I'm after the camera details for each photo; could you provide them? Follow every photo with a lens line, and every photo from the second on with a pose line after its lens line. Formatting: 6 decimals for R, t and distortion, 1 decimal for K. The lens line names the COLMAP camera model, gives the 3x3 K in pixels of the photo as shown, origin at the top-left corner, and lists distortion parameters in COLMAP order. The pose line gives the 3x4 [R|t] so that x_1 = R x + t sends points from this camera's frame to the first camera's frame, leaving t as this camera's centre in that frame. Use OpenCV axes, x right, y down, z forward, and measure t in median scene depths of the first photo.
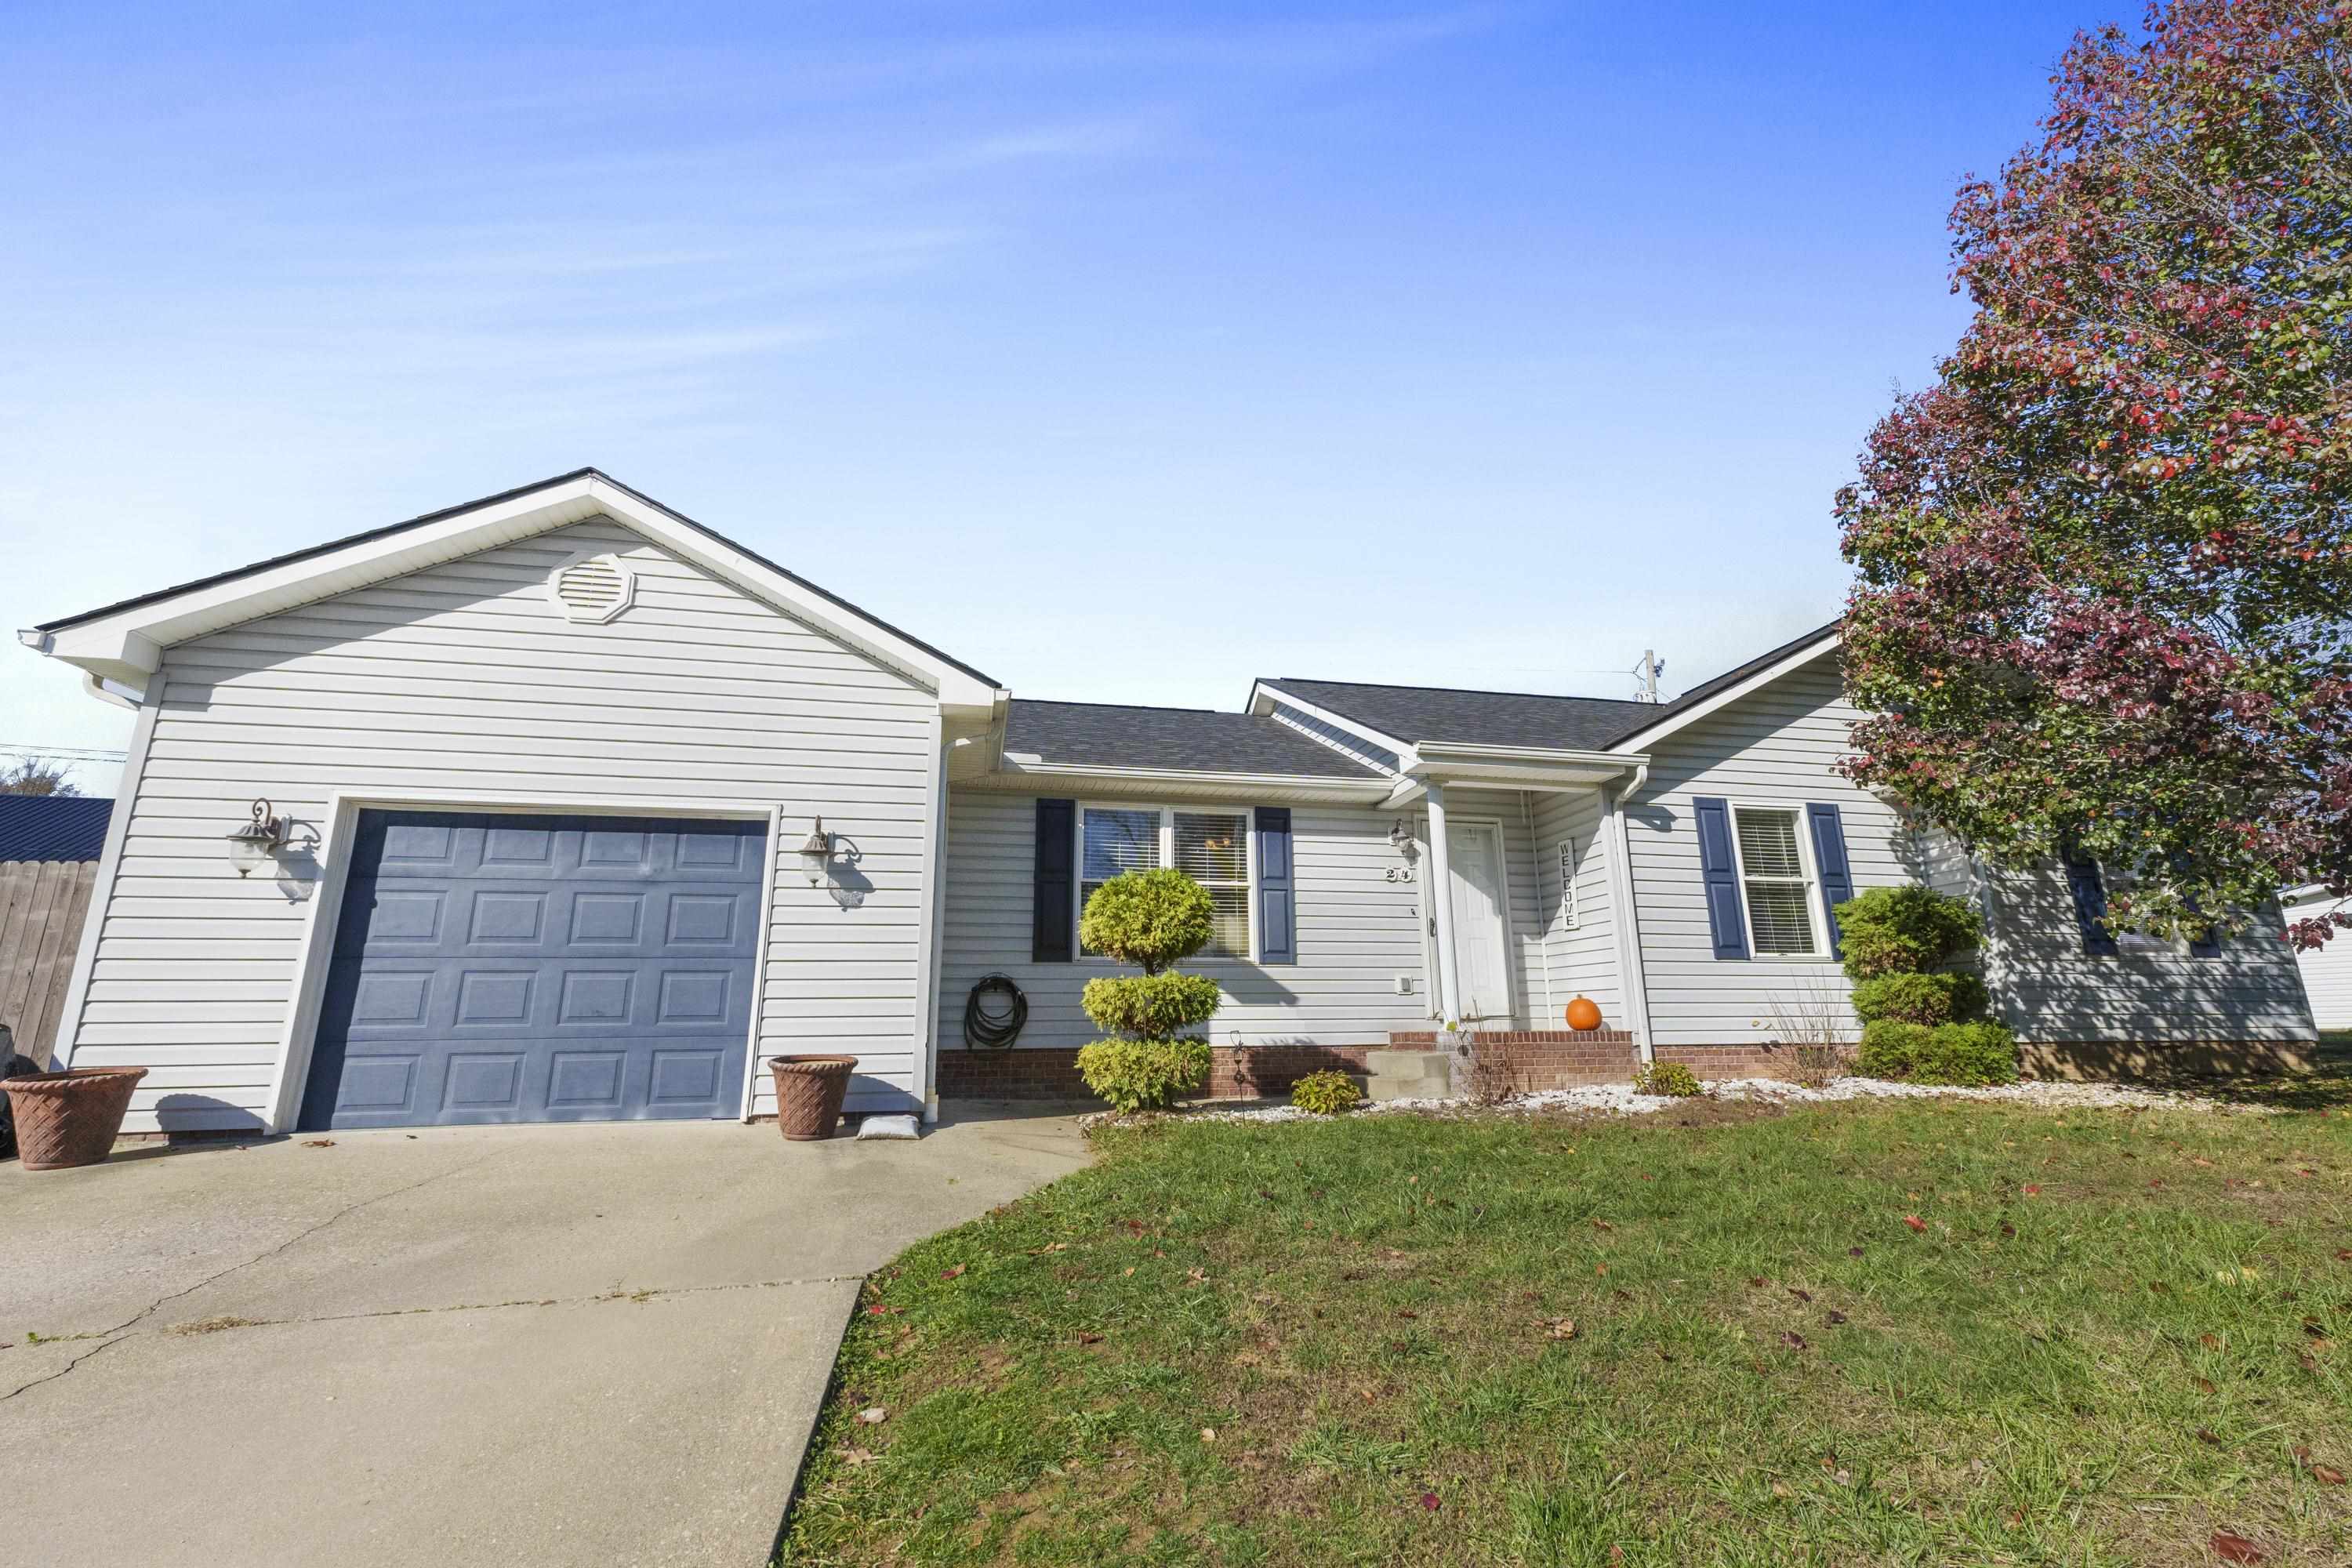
lens RADIAL K [[1006.4, 0, 1181.3], [0, 1006.4, 778.7], [0, 0, 1]] dist [0.010728, 0.000365]
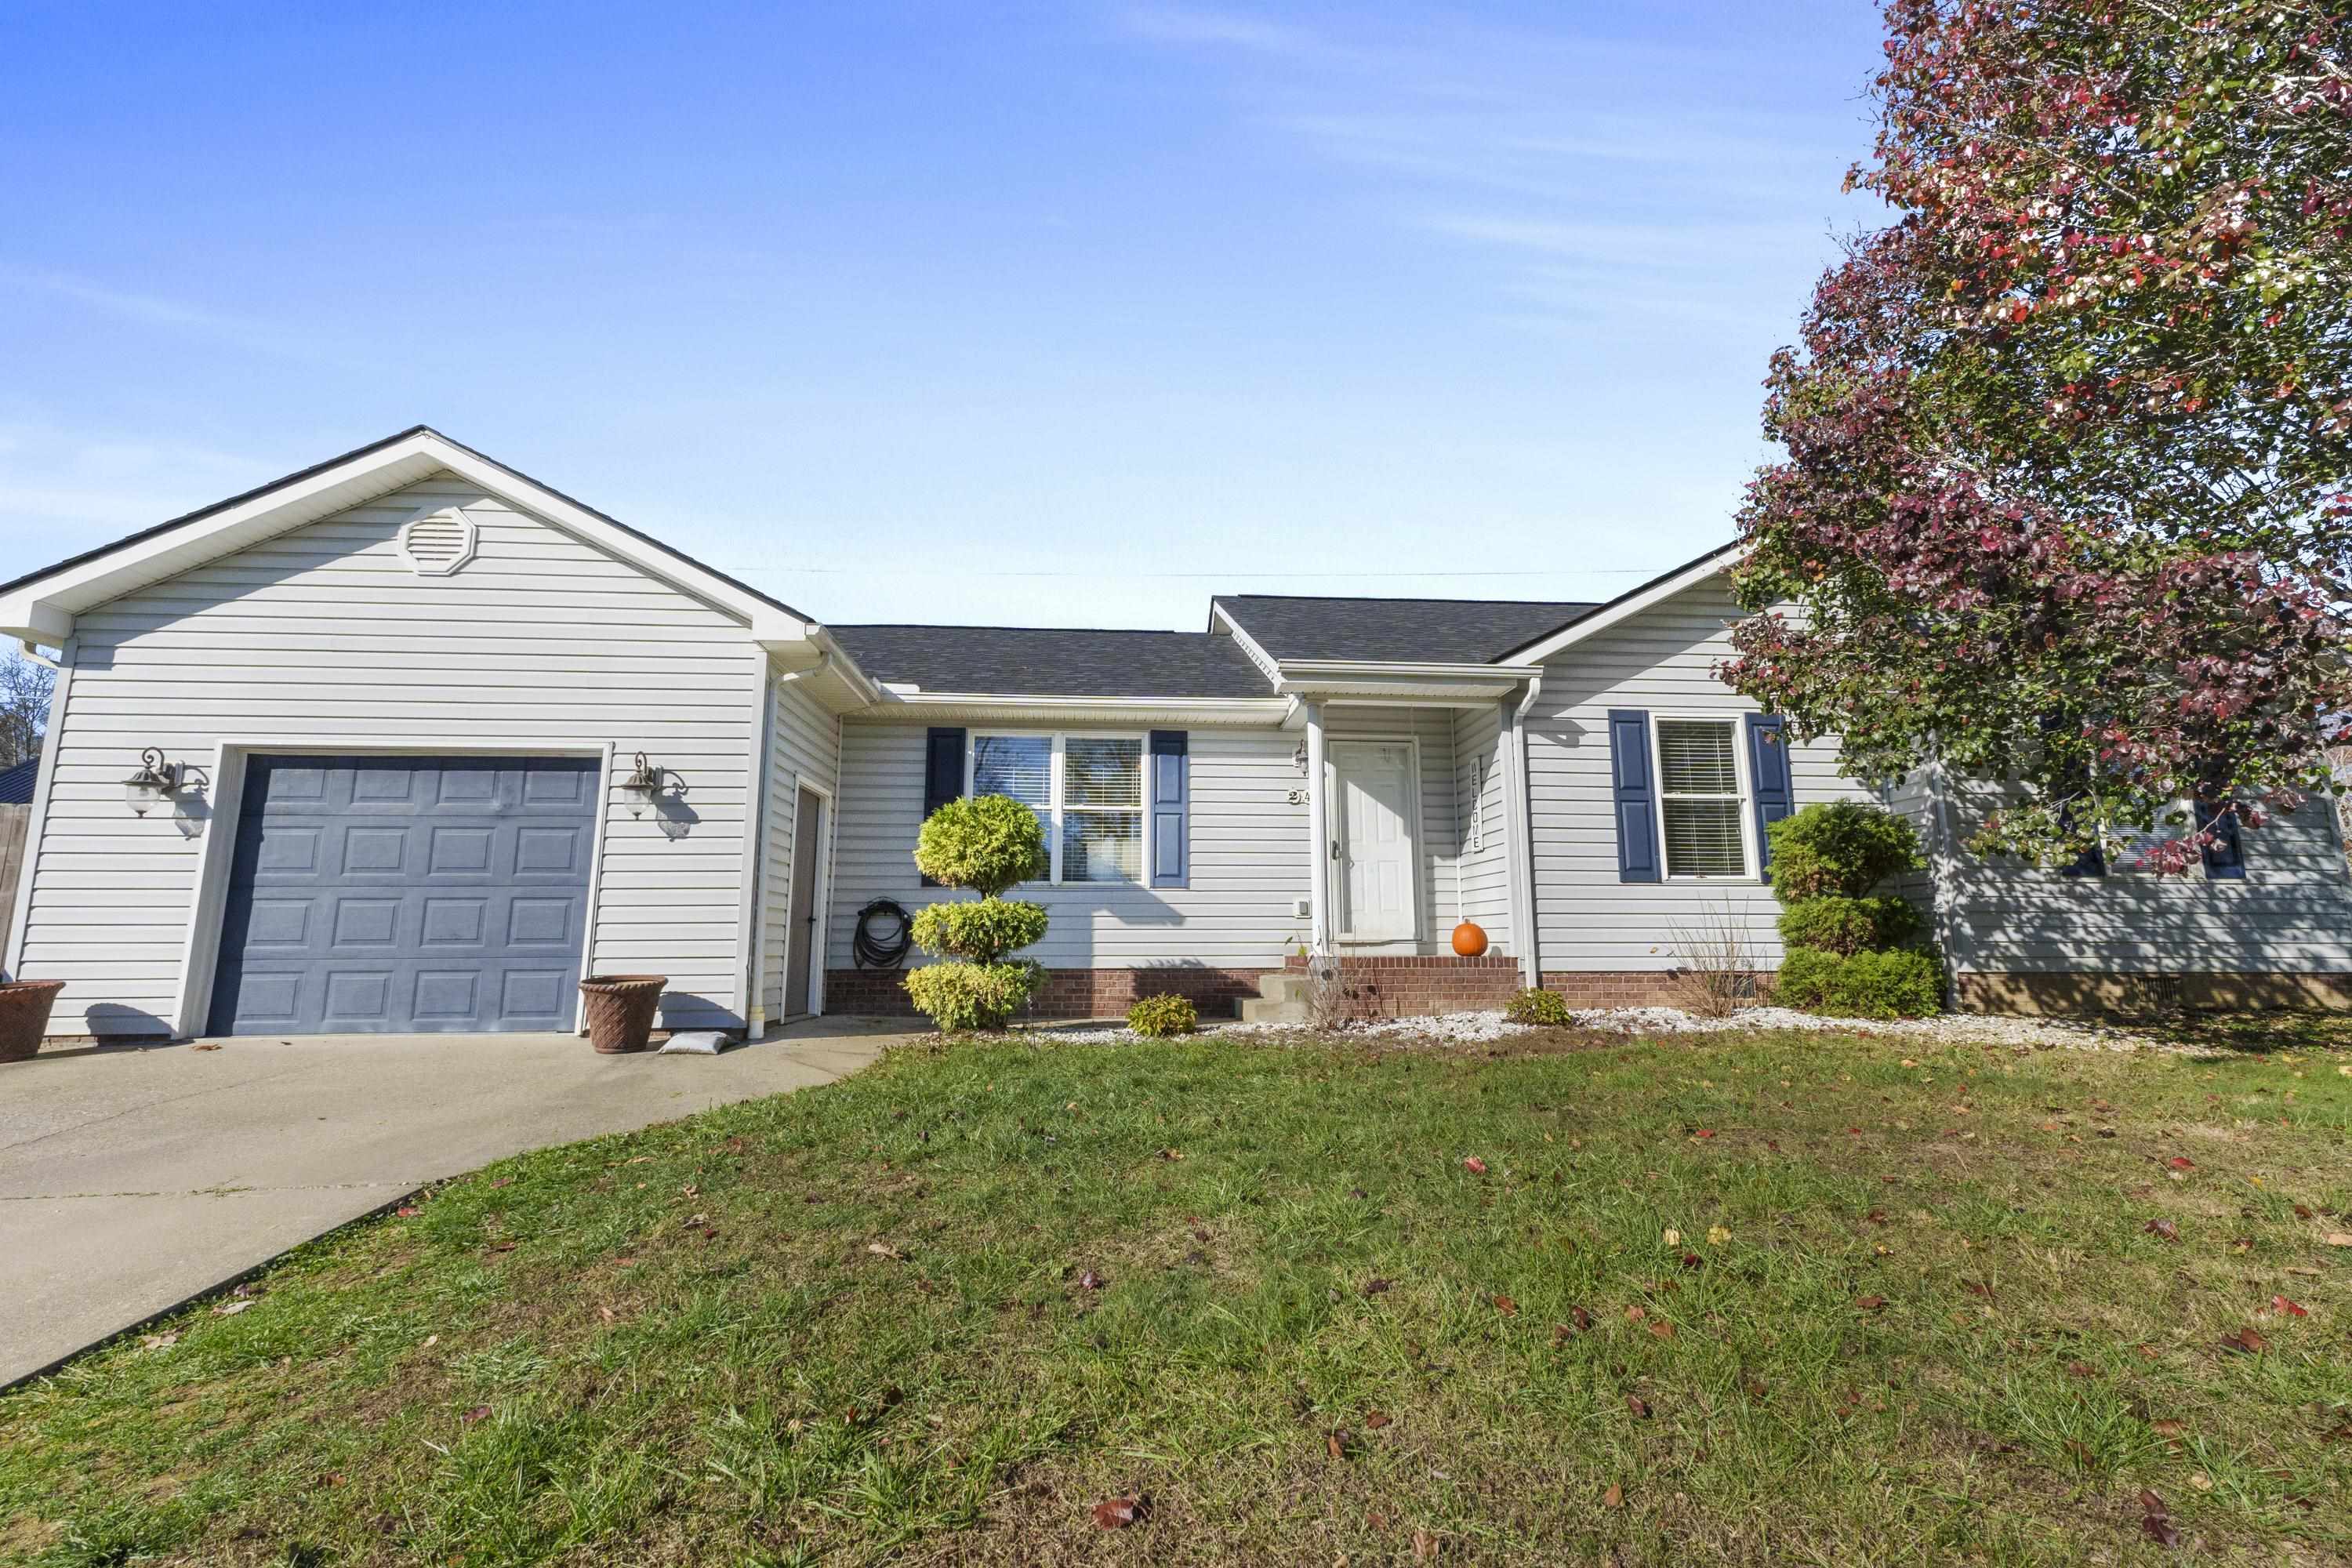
lens RADIAL K [[1006.4, 0, 1176.0], [0, 1006.4, 784.0], [0, 0, 1]] dist [0.006972, 0.000205]
pose [[0.990646, -0.016558, -0.135446, 0.257775], [0.027921, 0.996206, 0.082430, -0.000576], [0.133568, -0.085441, 0.987350, 0.027233]]
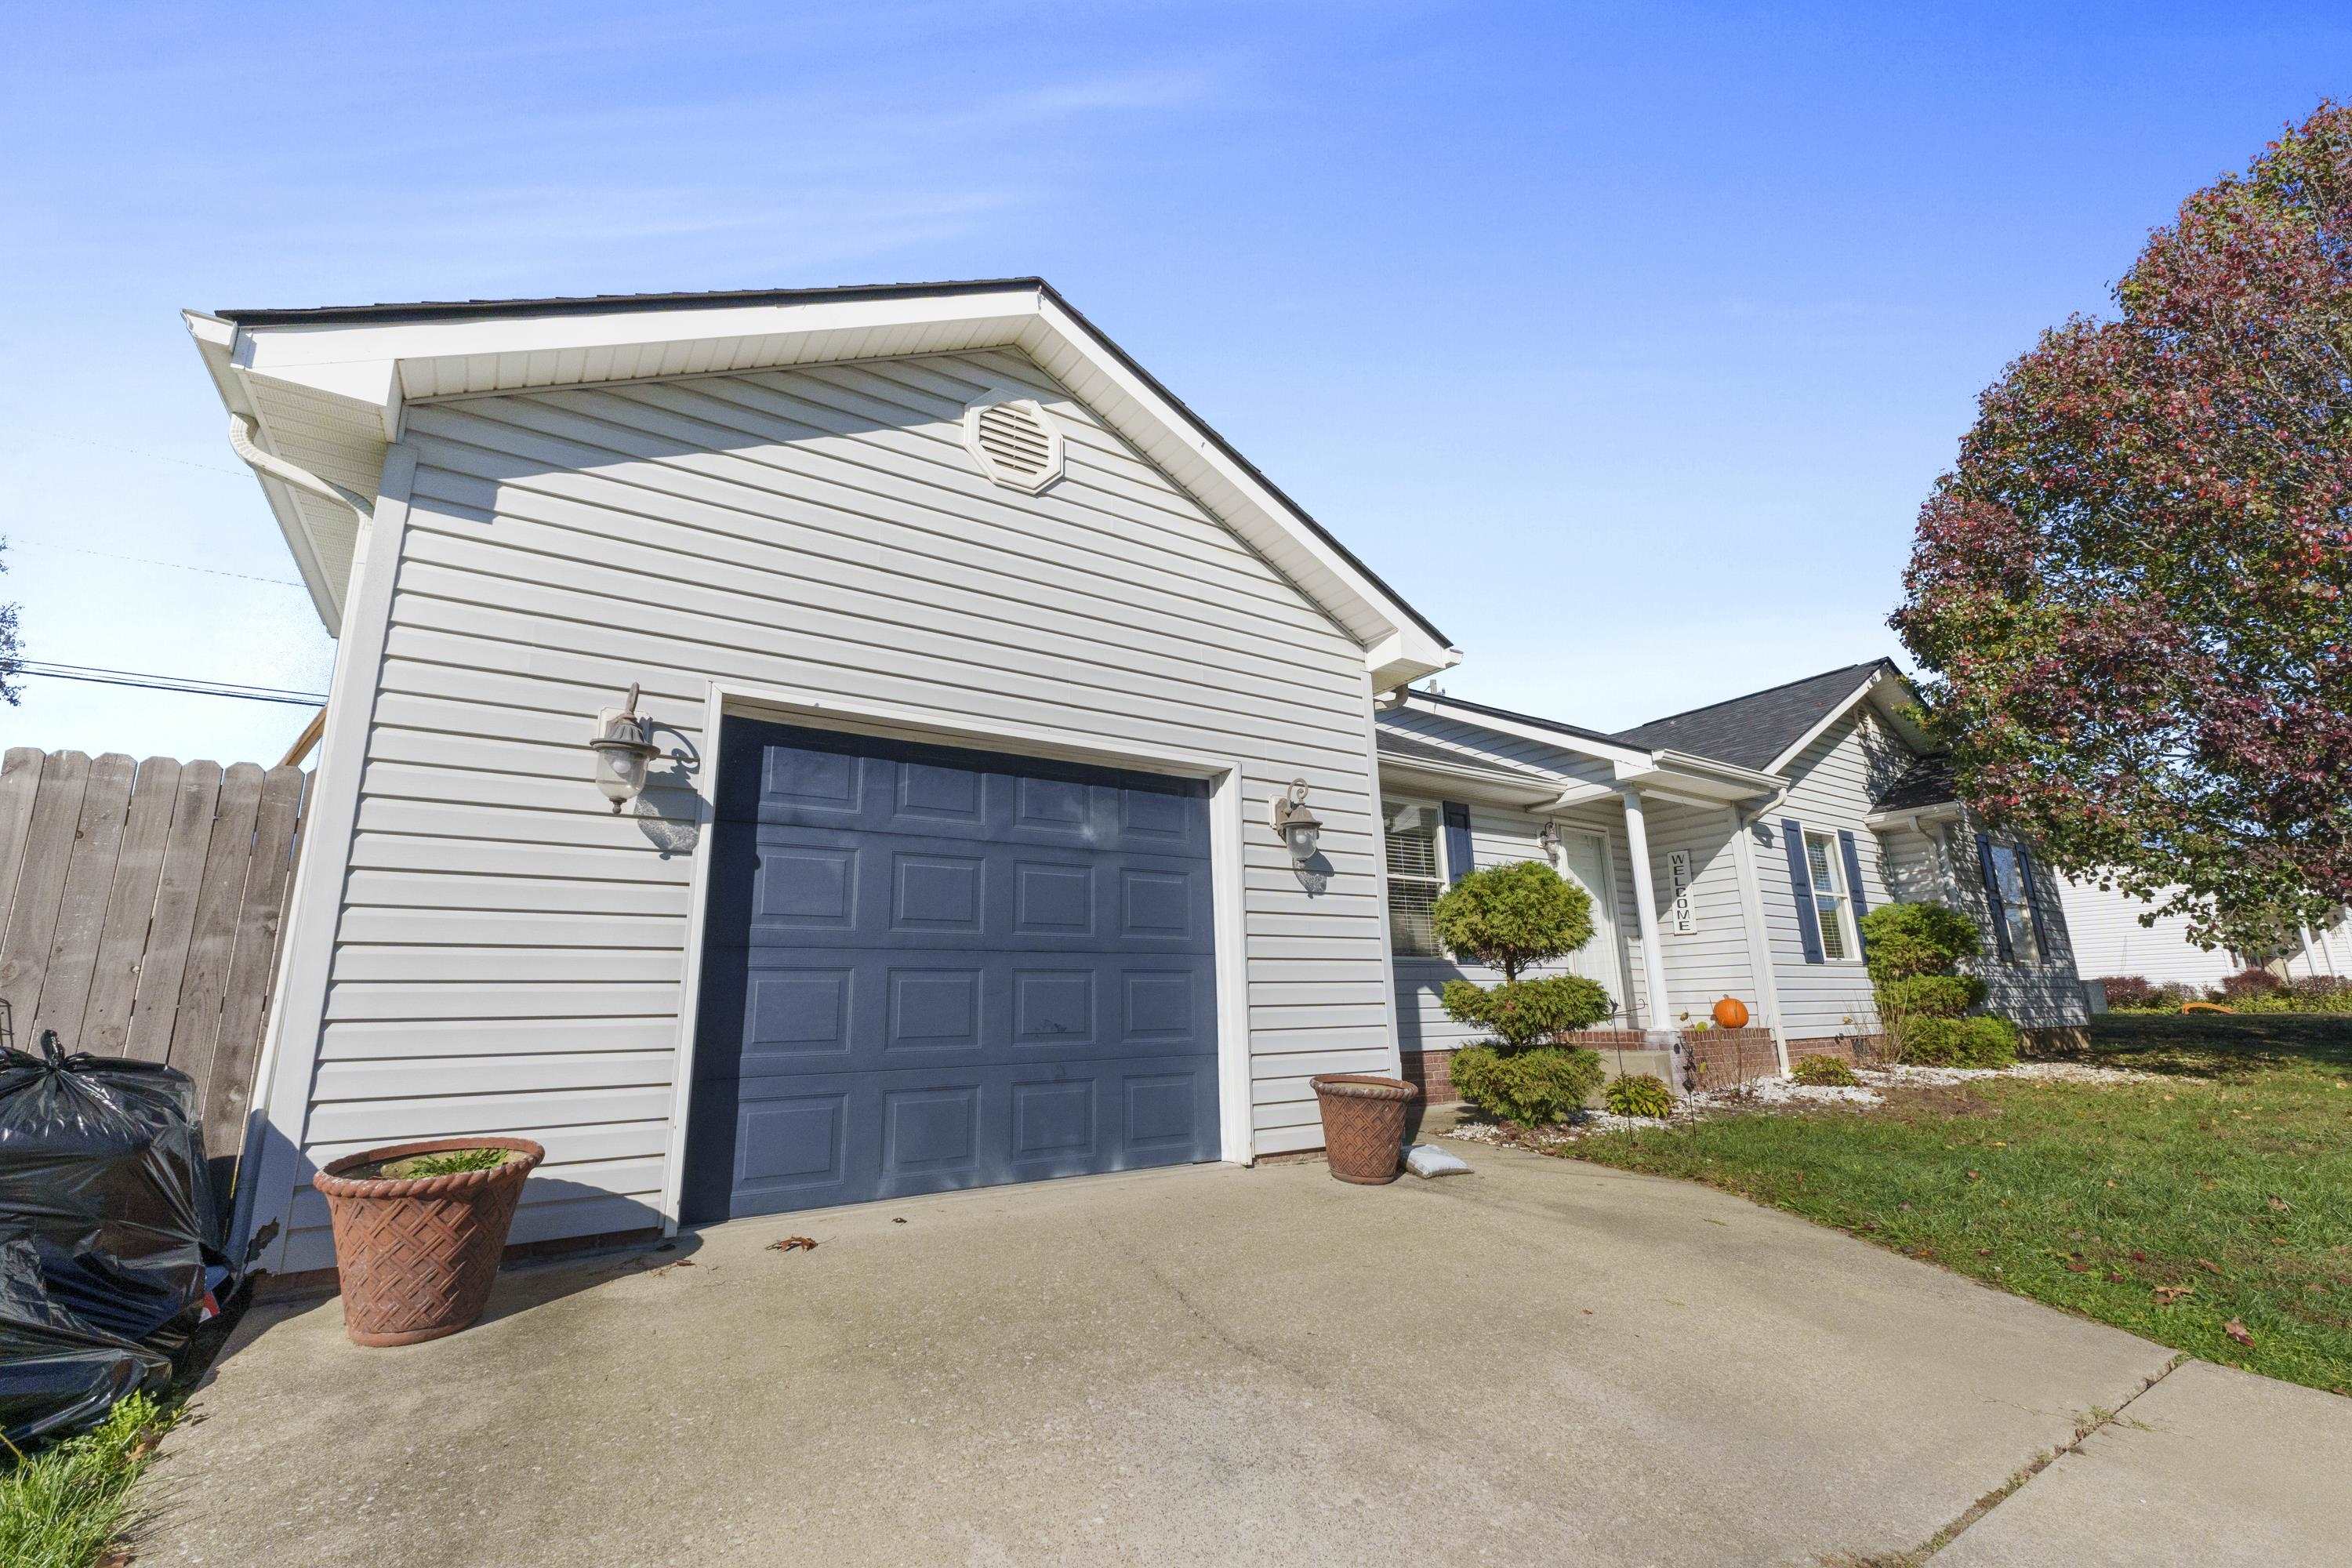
lens RADIAL K [[992.4, 0, 1186.9], [0, 992.4, 783.1], [0, 0, 1]] dist [0.009819, 0.000110]
pose [[0.927357, 0.074157, 0.366756, -0.566541], [-0.077106, 0.997001, -0.006627, 0.040141], [-0.366147, -0.022134, 0.930294, 0.225423]]
